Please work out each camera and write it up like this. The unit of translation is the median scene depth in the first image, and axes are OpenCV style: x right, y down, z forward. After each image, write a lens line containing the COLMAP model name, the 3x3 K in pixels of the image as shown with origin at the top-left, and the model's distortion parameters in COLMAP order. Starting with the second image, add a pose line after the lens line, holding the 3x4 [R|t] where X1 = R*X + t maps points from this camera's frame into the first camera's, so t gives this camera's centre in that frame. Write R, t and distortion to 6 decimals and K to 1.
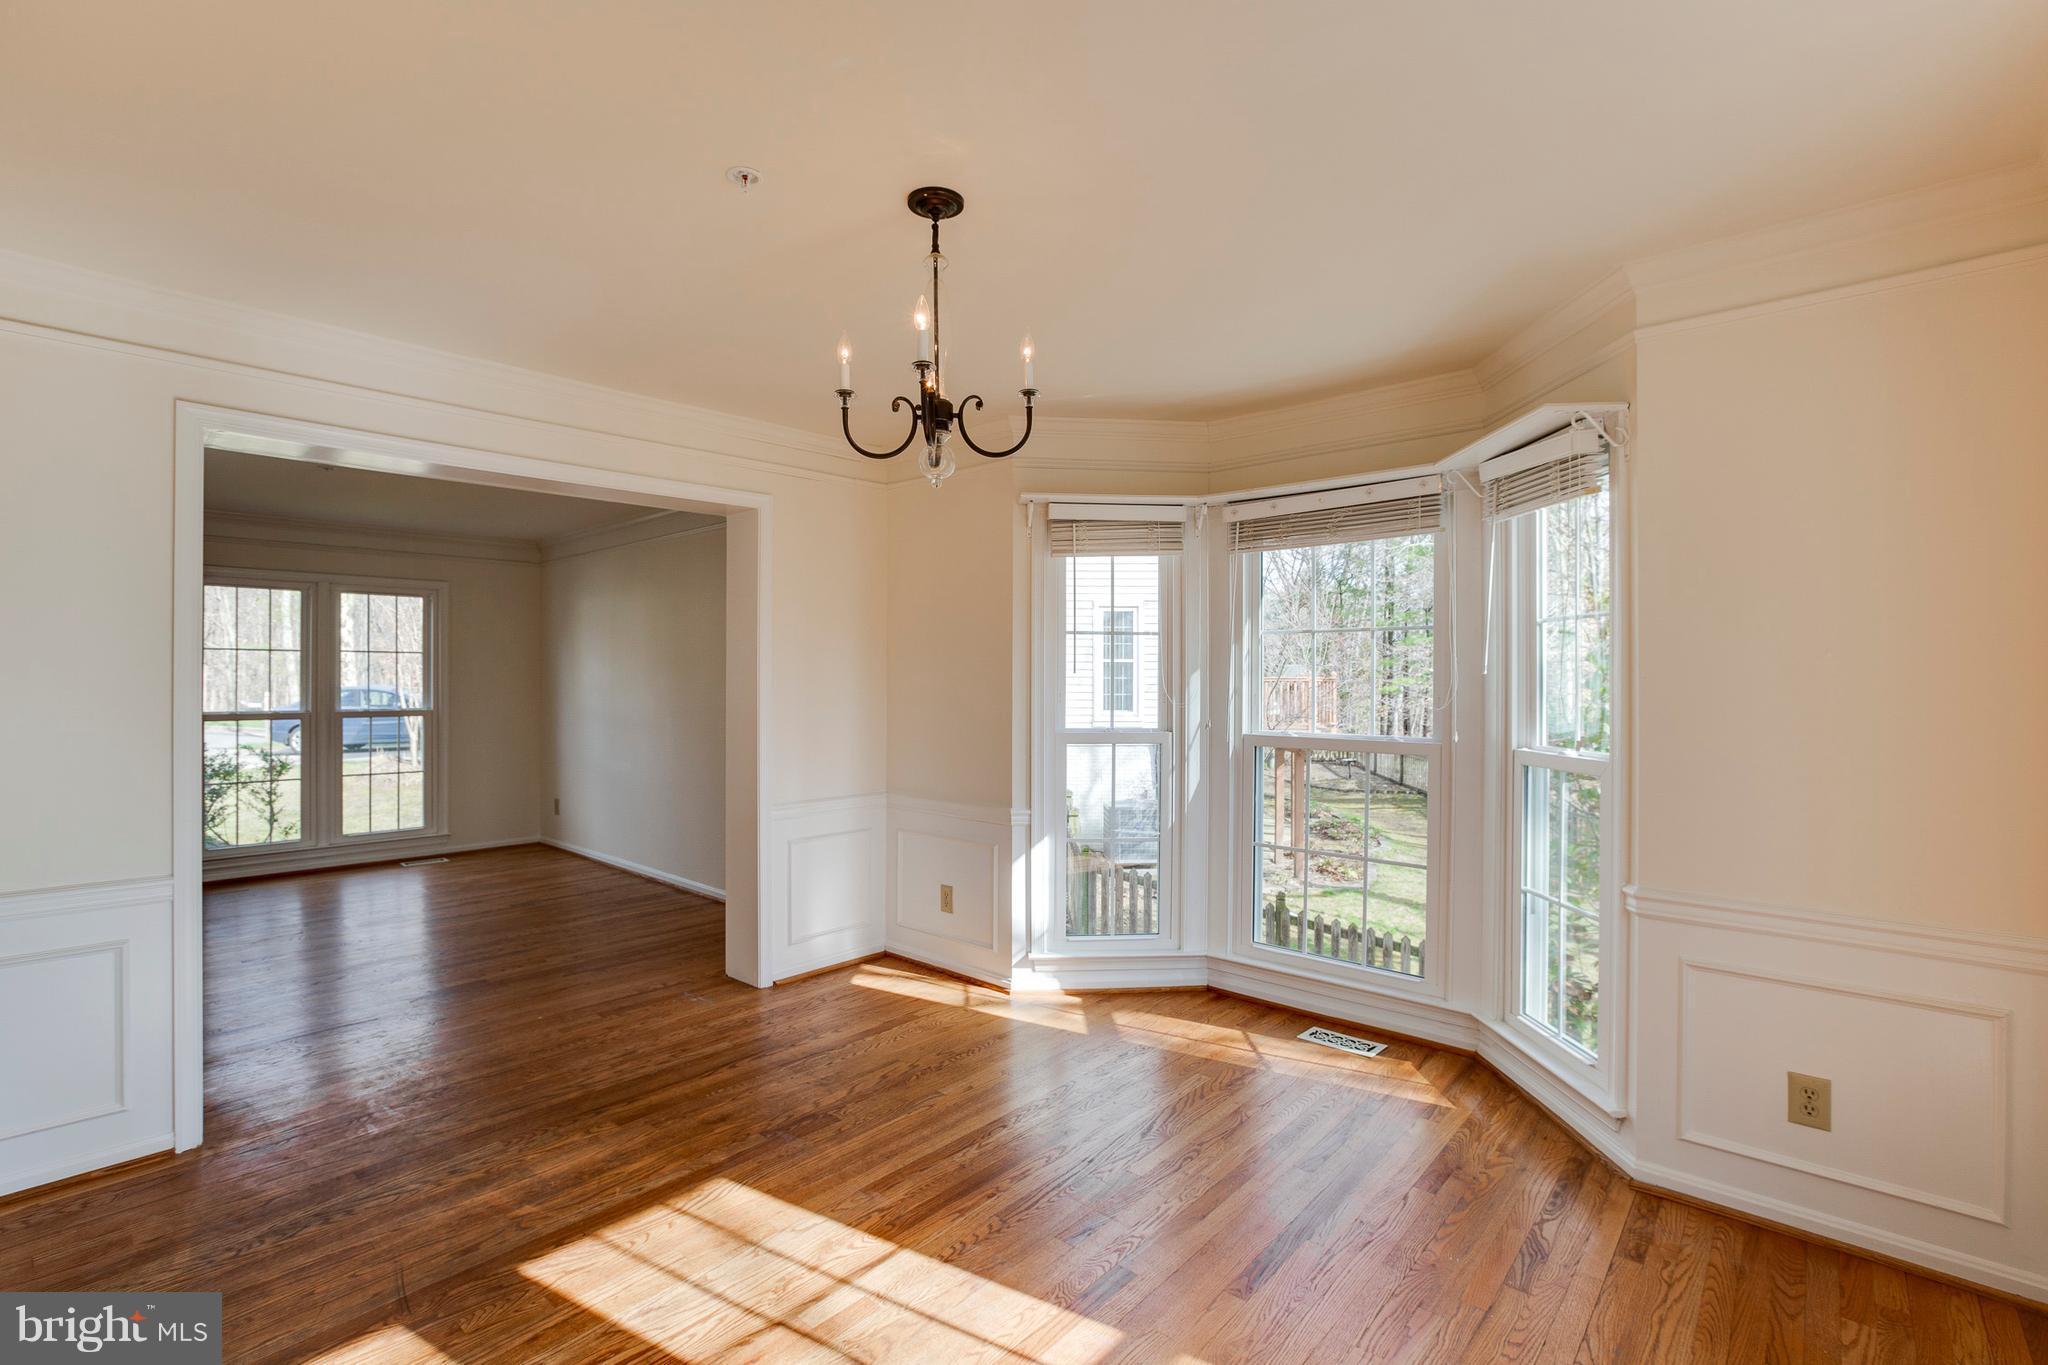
lens RADIAL K [[925.9, 0, 1029.3], [0, 925.9, 683.0], [0, 0, 1]] dist [-0.041434, 0.012332]
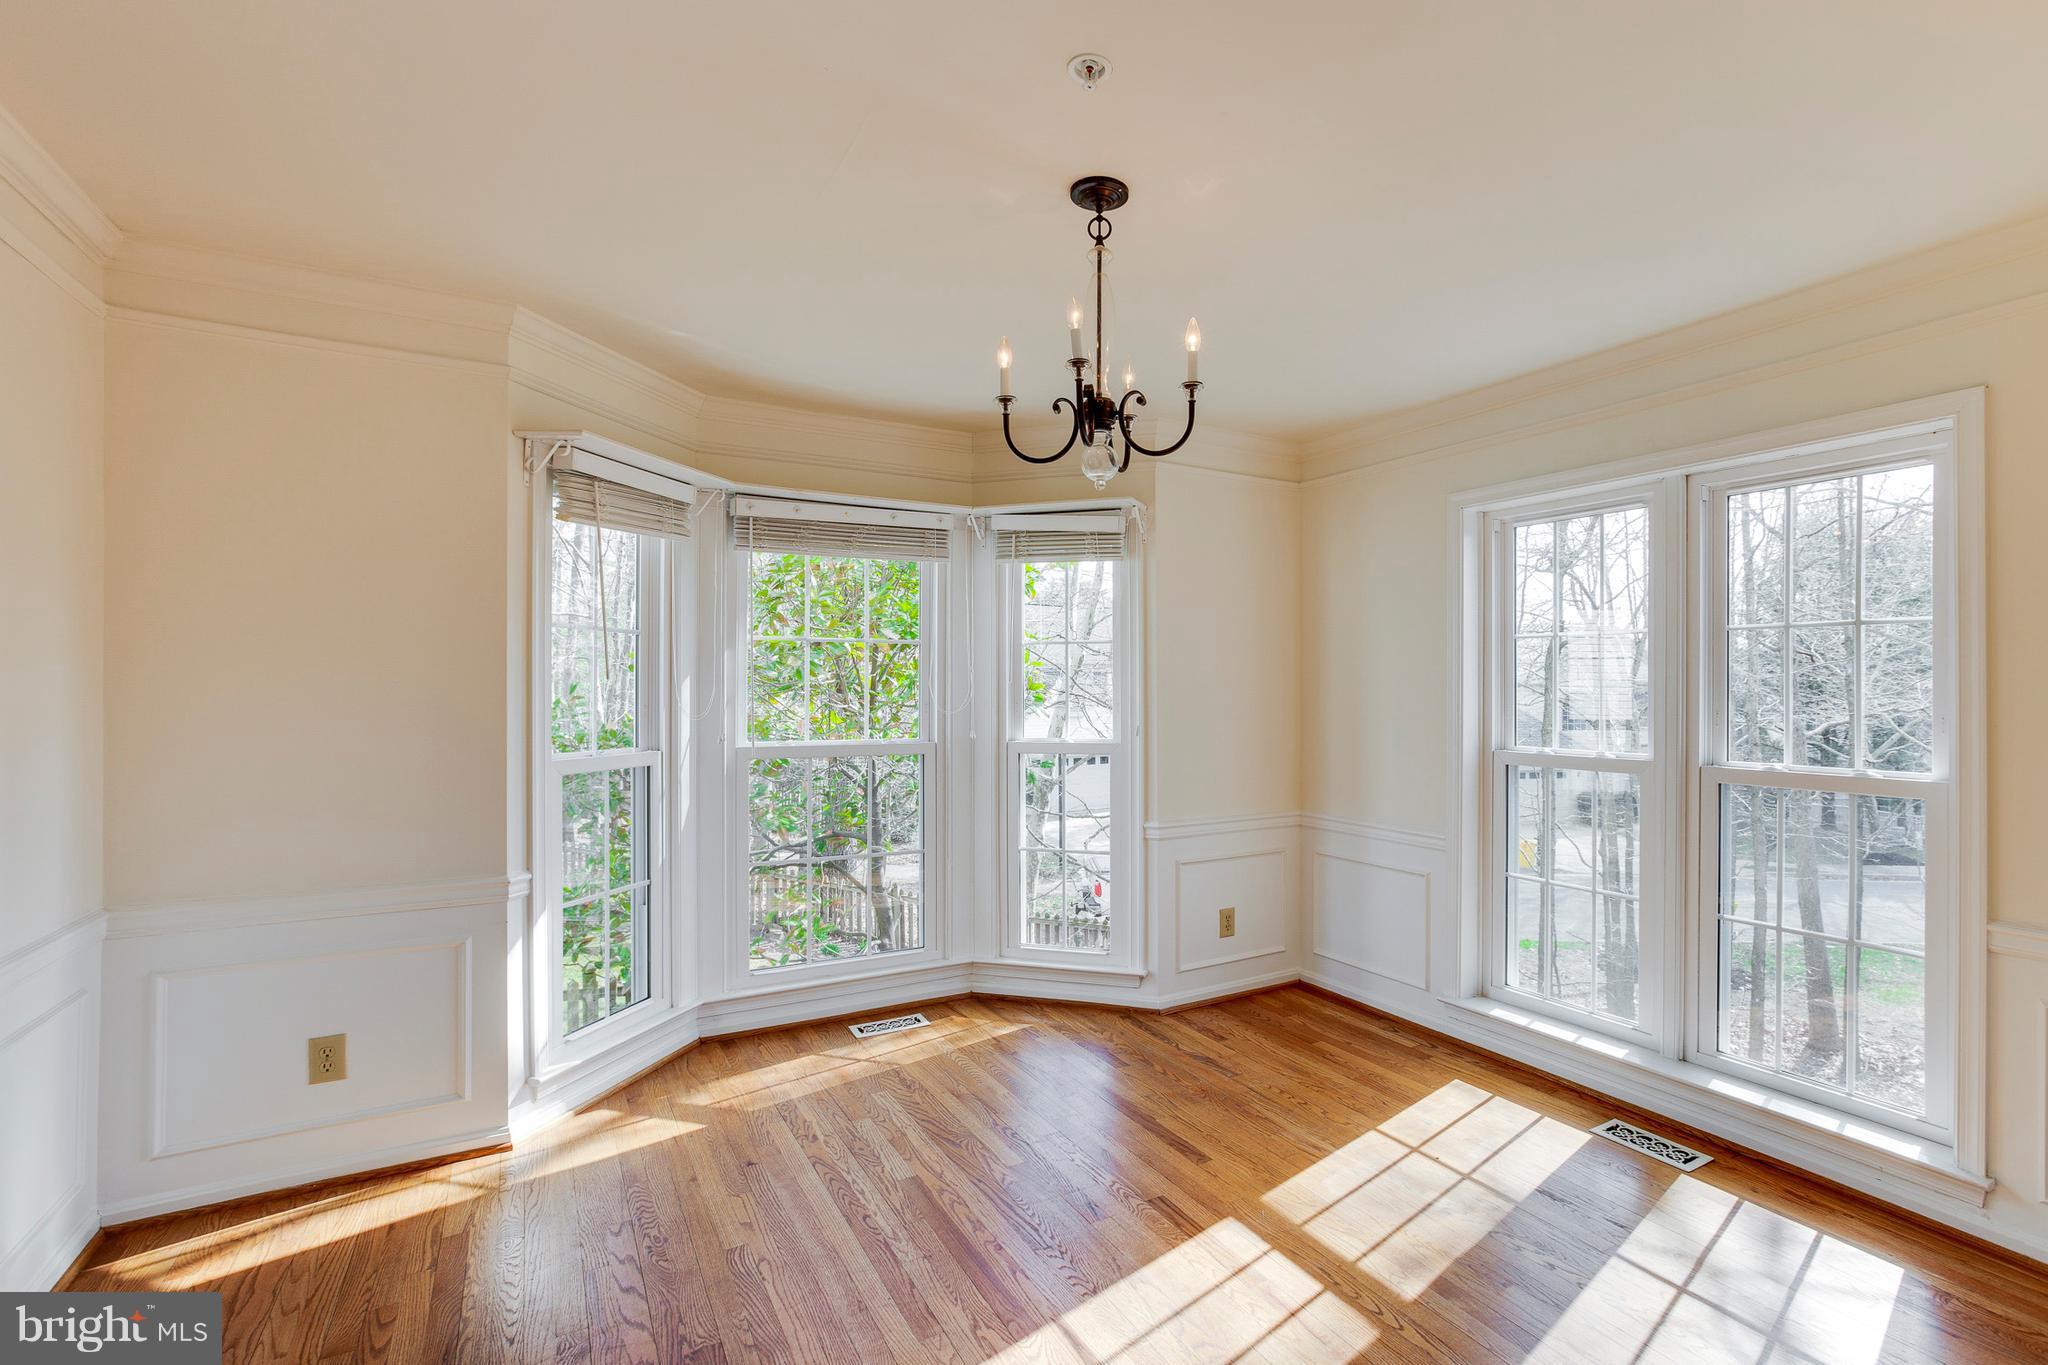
lens RADIAL K [[1015.8, 0, 1024.0], [0, 1015.8, 682.5], [0, 0, 1]] dist [-0.022544, 0.018570]
pose [[0.298599, 0.005600, 0.954362, -0.726131], [0.007464, 0.999938, -0.008203, 0.001682], [-0.954350, 0.009573, 0.298539, 0.482133]]
